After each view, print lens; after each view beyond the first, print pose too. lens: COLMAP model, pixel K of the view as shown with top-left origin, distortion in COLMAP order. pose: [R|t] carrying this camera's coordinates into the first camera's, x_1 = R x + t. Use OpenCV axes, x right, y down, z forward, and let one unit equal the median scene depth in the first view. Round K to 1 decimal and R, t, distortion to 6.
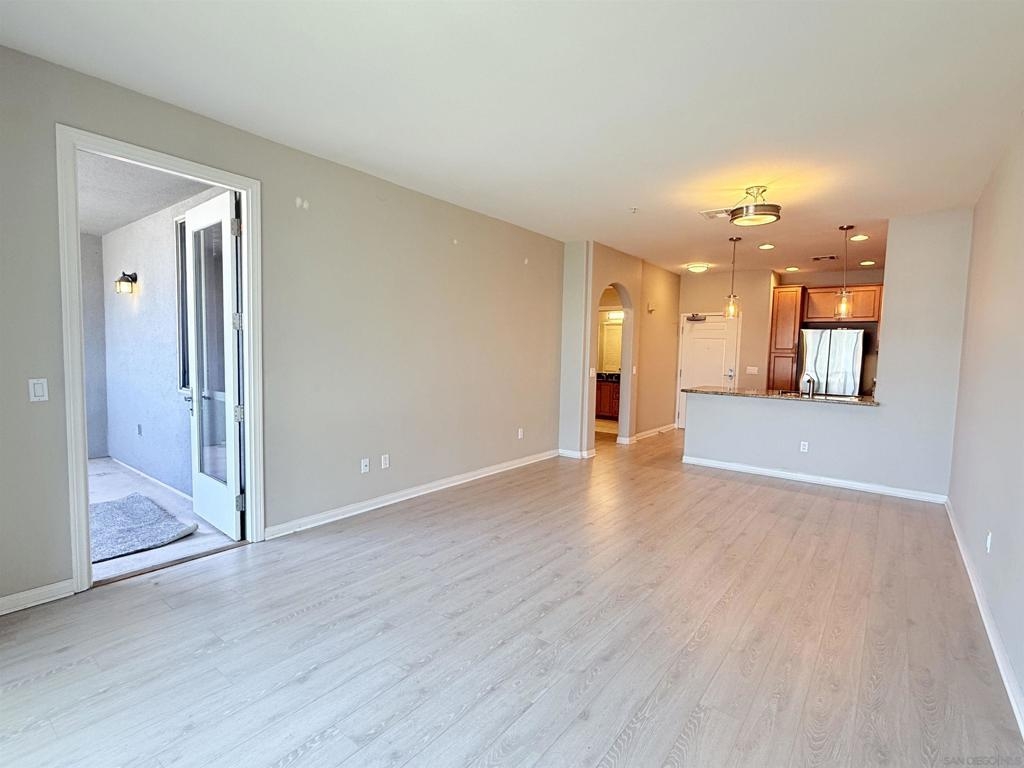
lens RADIAL K [[494.9, 0, 510.0], [0, 494.9, 383.6], [0, 0, 1]] dist [-0.006903, -0.000315]
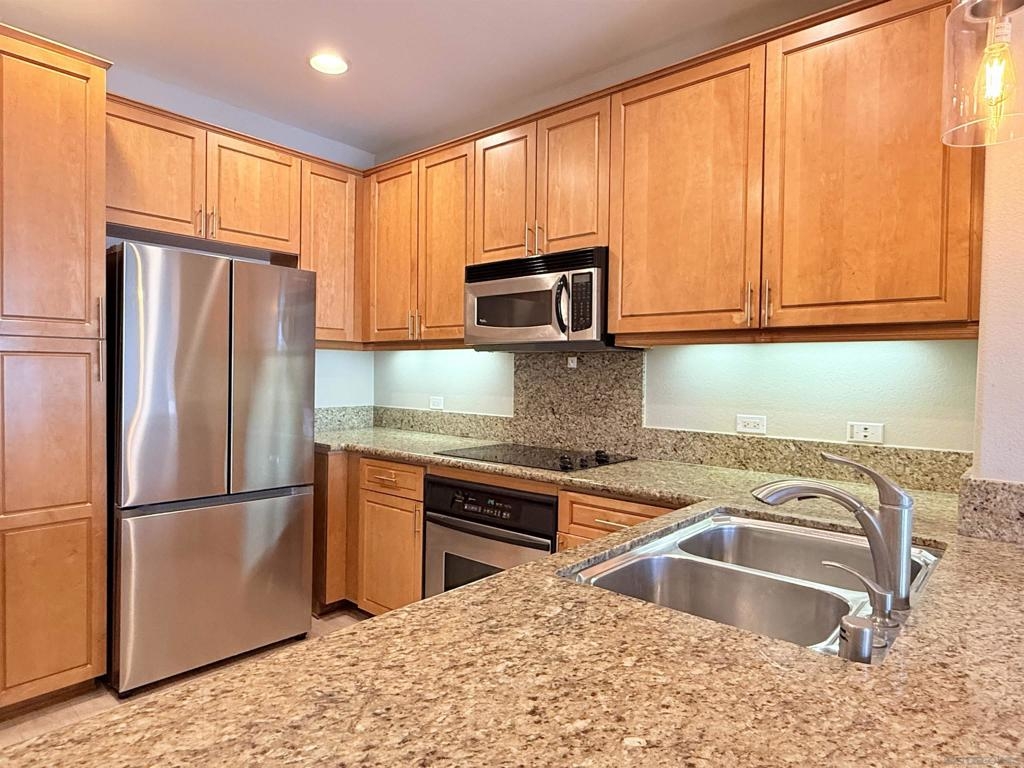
lens RADIAL K [[613.5, 0, 509.3], [0, 613.5, 381.8], [0, 0, 1]] dist [-0.001635, -0.001074]
pose [[0.068881, -0.042501, 0.996719, 0.287379], [0.052672, 0.997854, 0.038909, -0.041521], [-0.996233, 0.049819, 0.070971, 0.758909]]
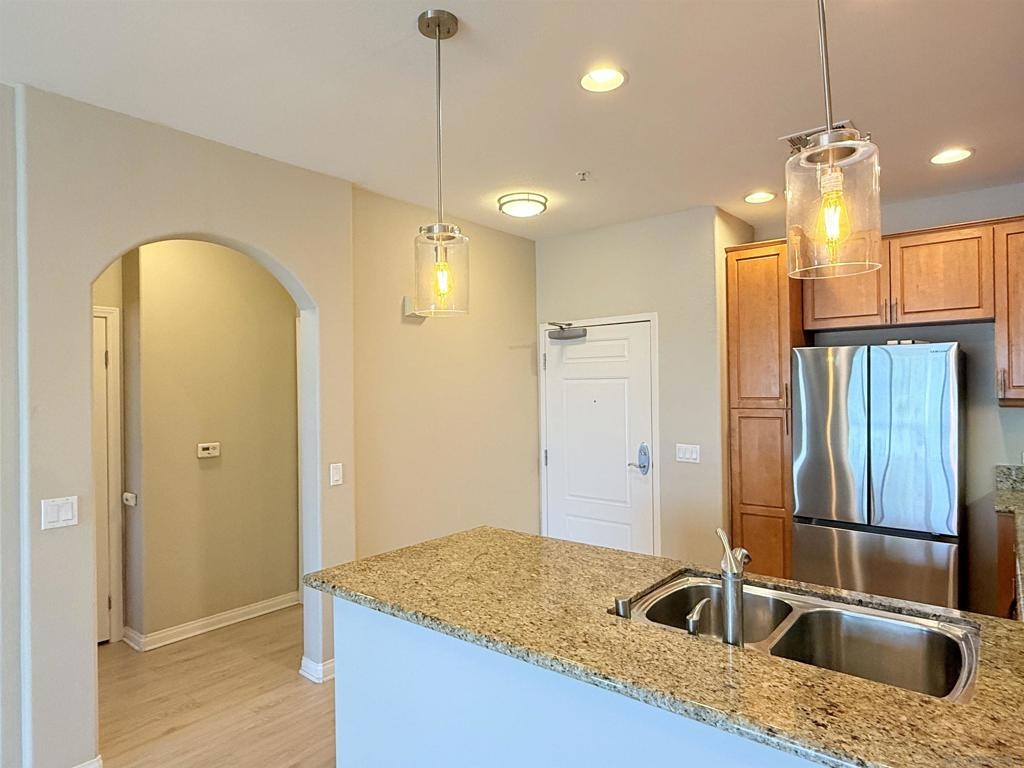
lens RADIAL K [[613.5, 0, 511.4], [0, 613.5, 386.7], [0, 0, 1]] dist [-0.001635, -0.001074]
pose [[0.998888, -0.037591, -0.028464, 0.364822], [0.035604, 0.997094, -0.067346, -0.053131], [0.030912, 0.066258, 0.997324, 0.492015]]
